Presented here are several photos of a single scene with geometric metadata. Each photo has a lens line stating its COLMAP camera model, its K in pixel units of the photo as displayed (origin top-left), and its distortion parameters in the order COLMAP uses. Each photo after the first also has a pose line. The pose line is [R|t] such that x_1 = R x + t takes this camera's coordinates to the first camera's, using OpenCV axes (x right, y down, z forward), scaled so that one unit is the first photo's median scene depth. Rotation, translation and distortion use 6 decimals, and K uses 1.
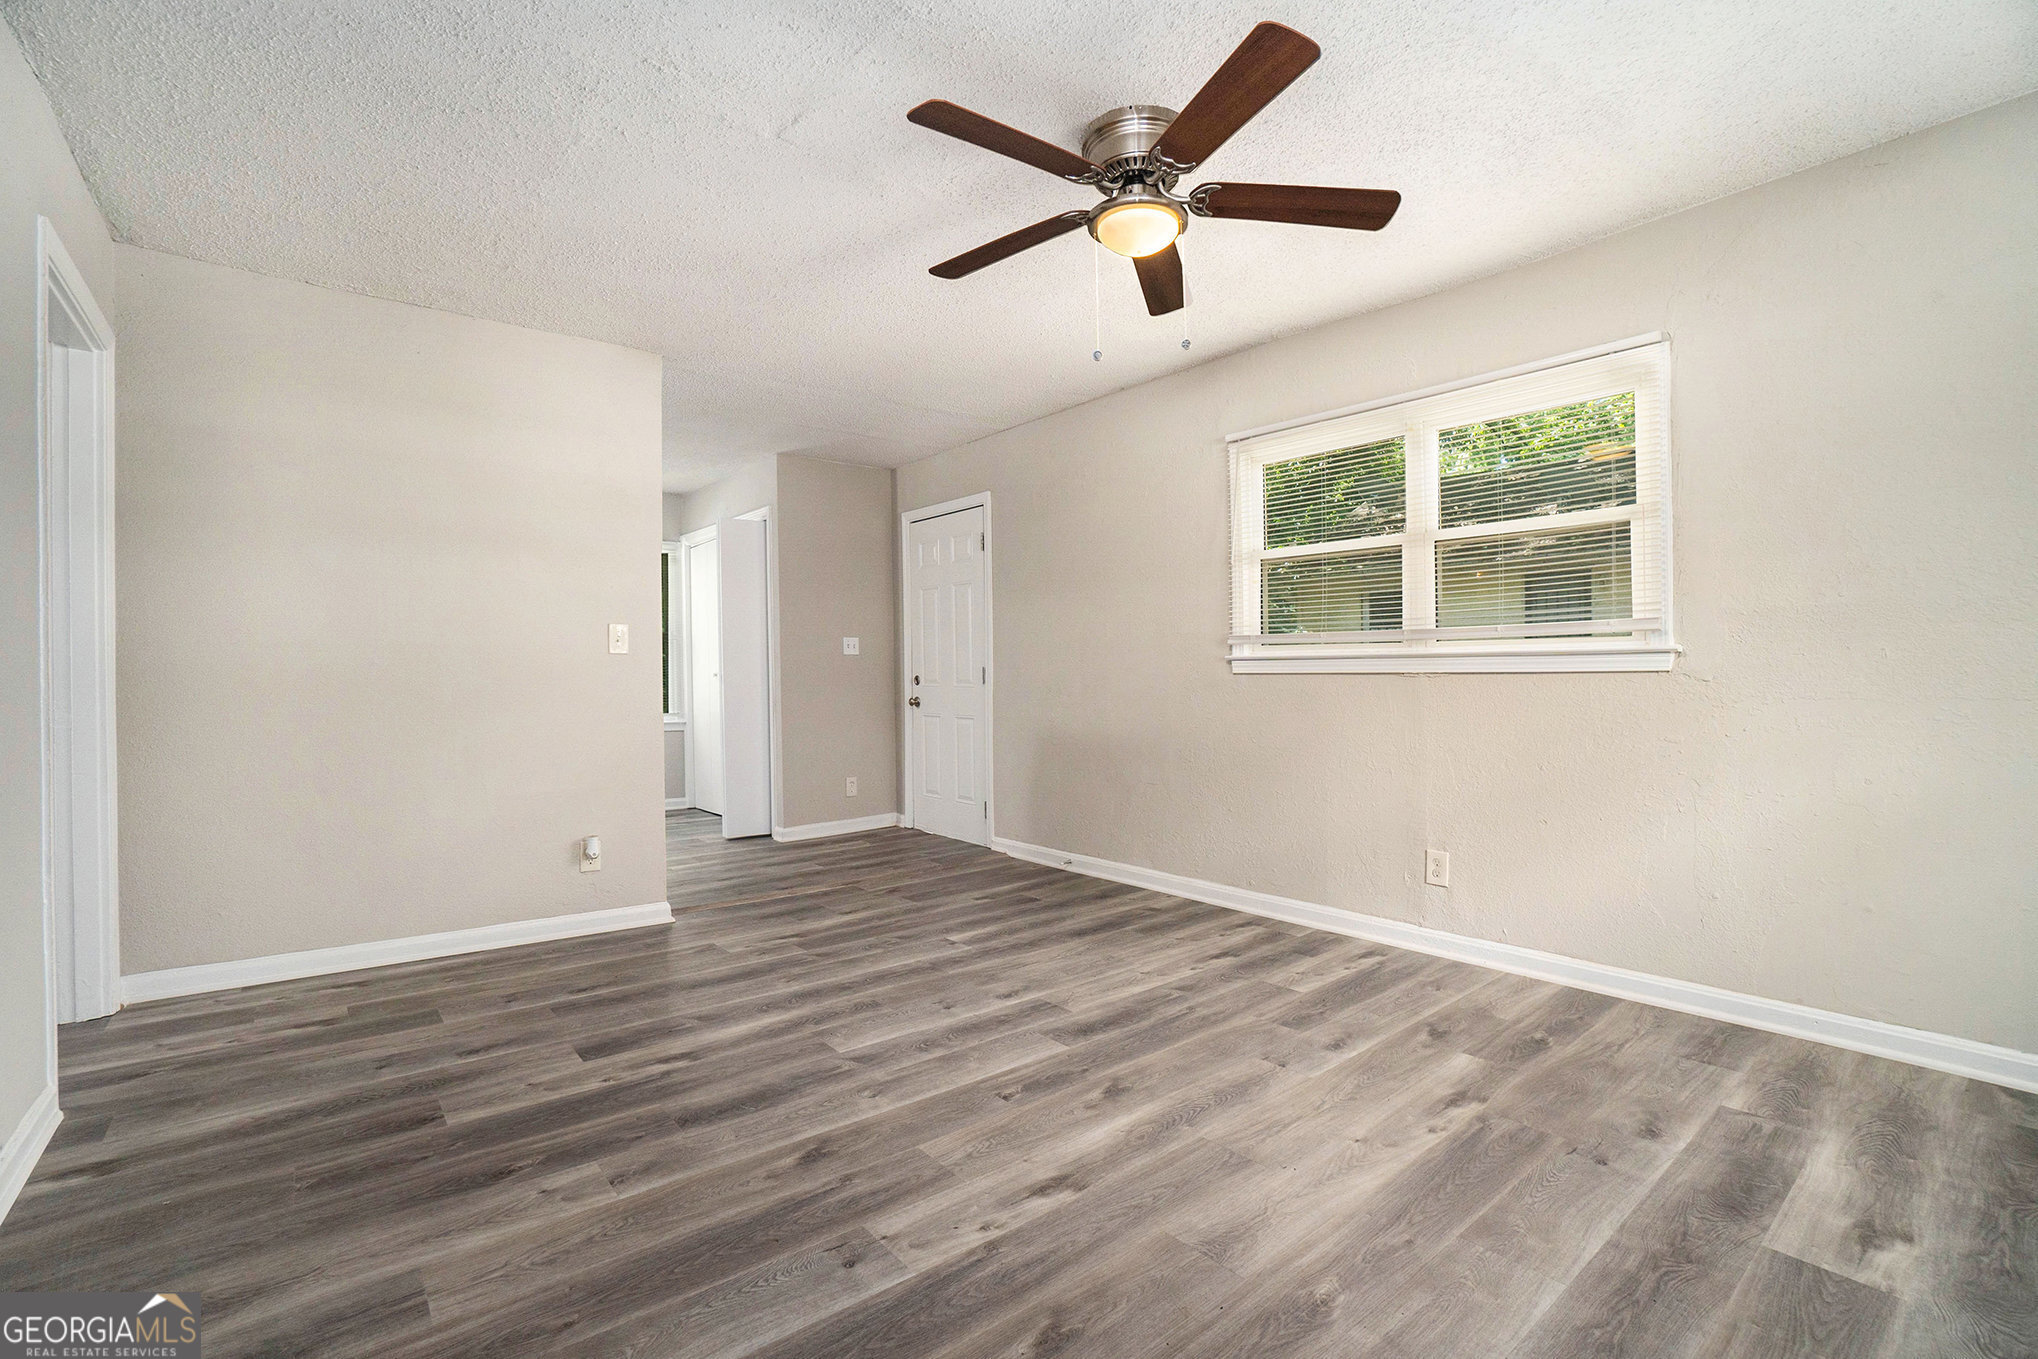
lens RADIAL K [[905.5, 0, 1007.7], [0, 905.5, 680.9], [0, 0, 1]] dist [-0.072651, 0.028352]
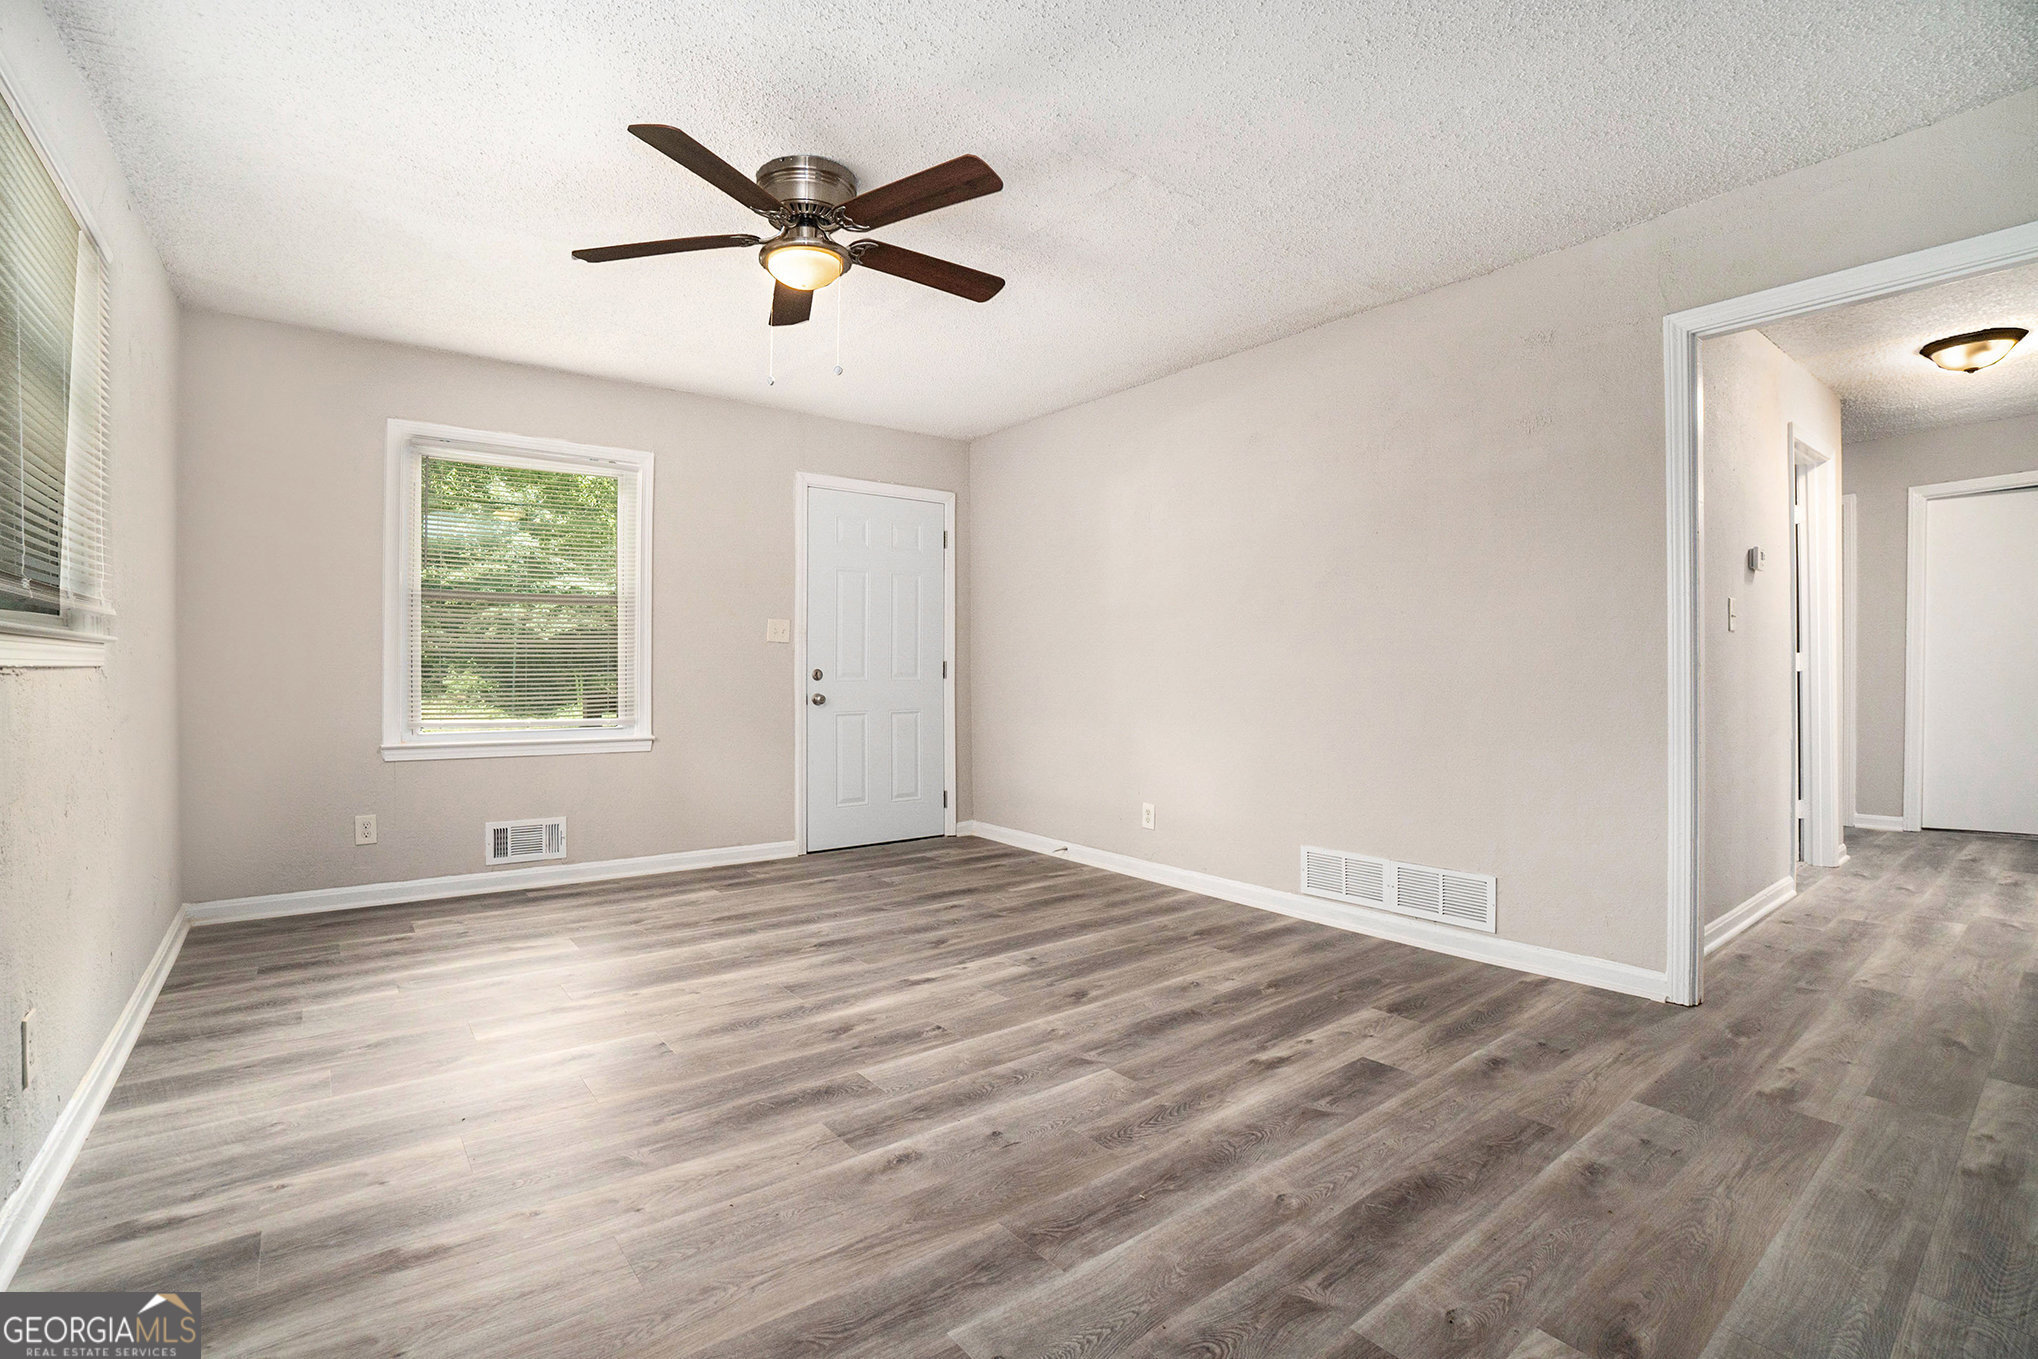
lens RADIAL K [[888.9, 0, 950.9], [0, 888.9, 677.7], [0, 0, 1]] dist [-0.025582, -0.000044]
pose [[-0.996555, -0.001359, 0.082918, -0.097936], [-0.000813, 0.999978, 0.006621, 0.005094], [-0.082925, 0.006531, -0.996534, 1.864693]]
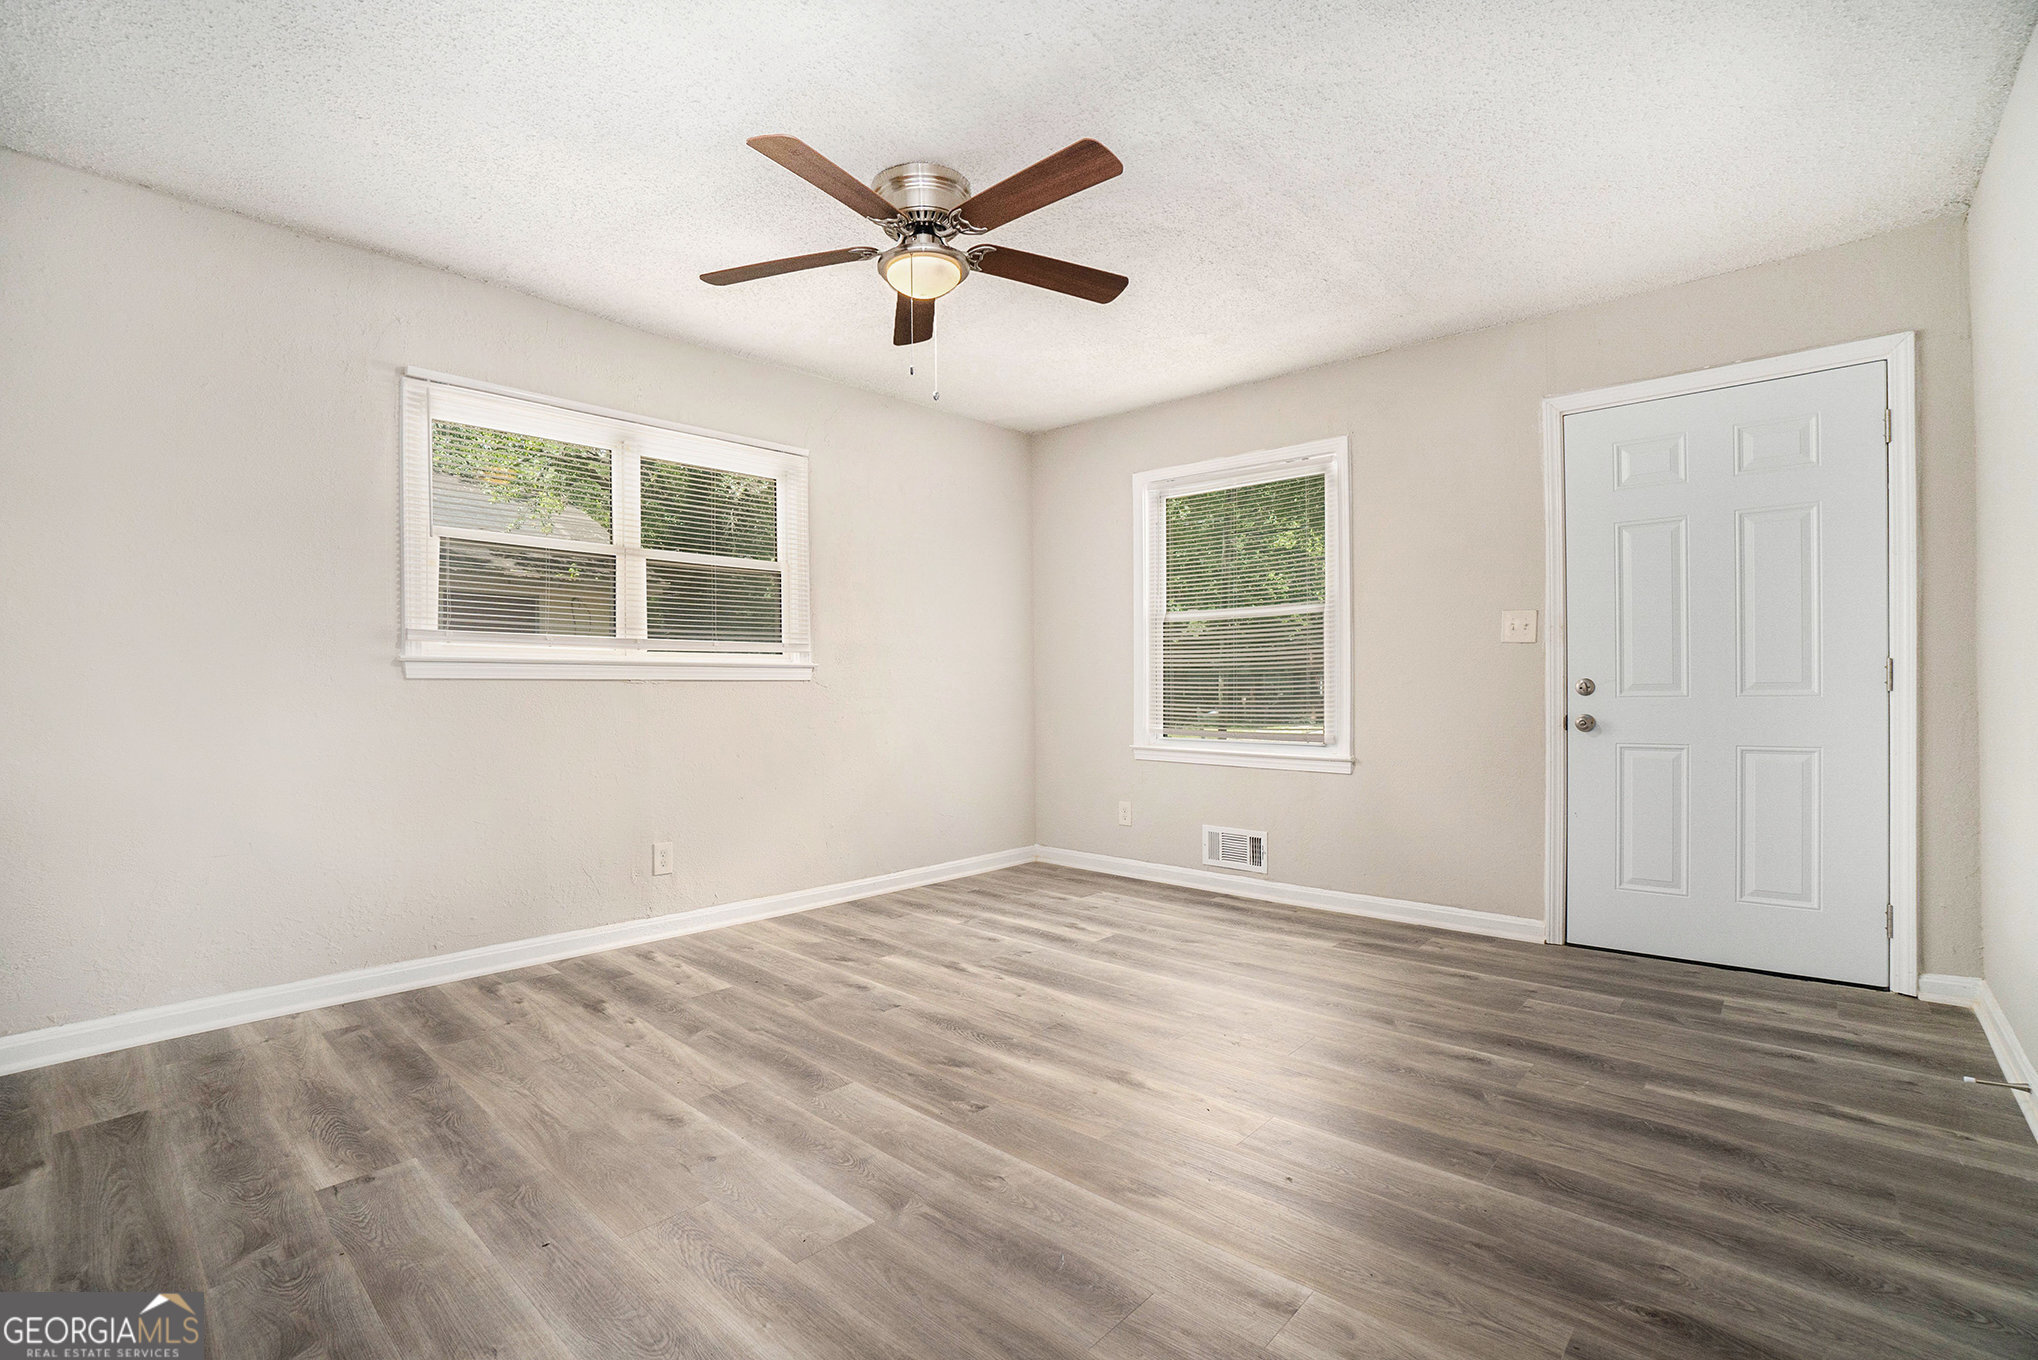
lens RADIAL K [[905.5, 0, 1007.7], [0, 905.5, 681.4], [0, 0, 1]] dist [-0.072651, 0.028352]
pose [[-0.141158, 0.010191, 0.989935, -0.843368], [0.003857, 0.999945, -0.009745, 0.013165], [-0.989980, 0.002443, -0.141189, 0.963506]]
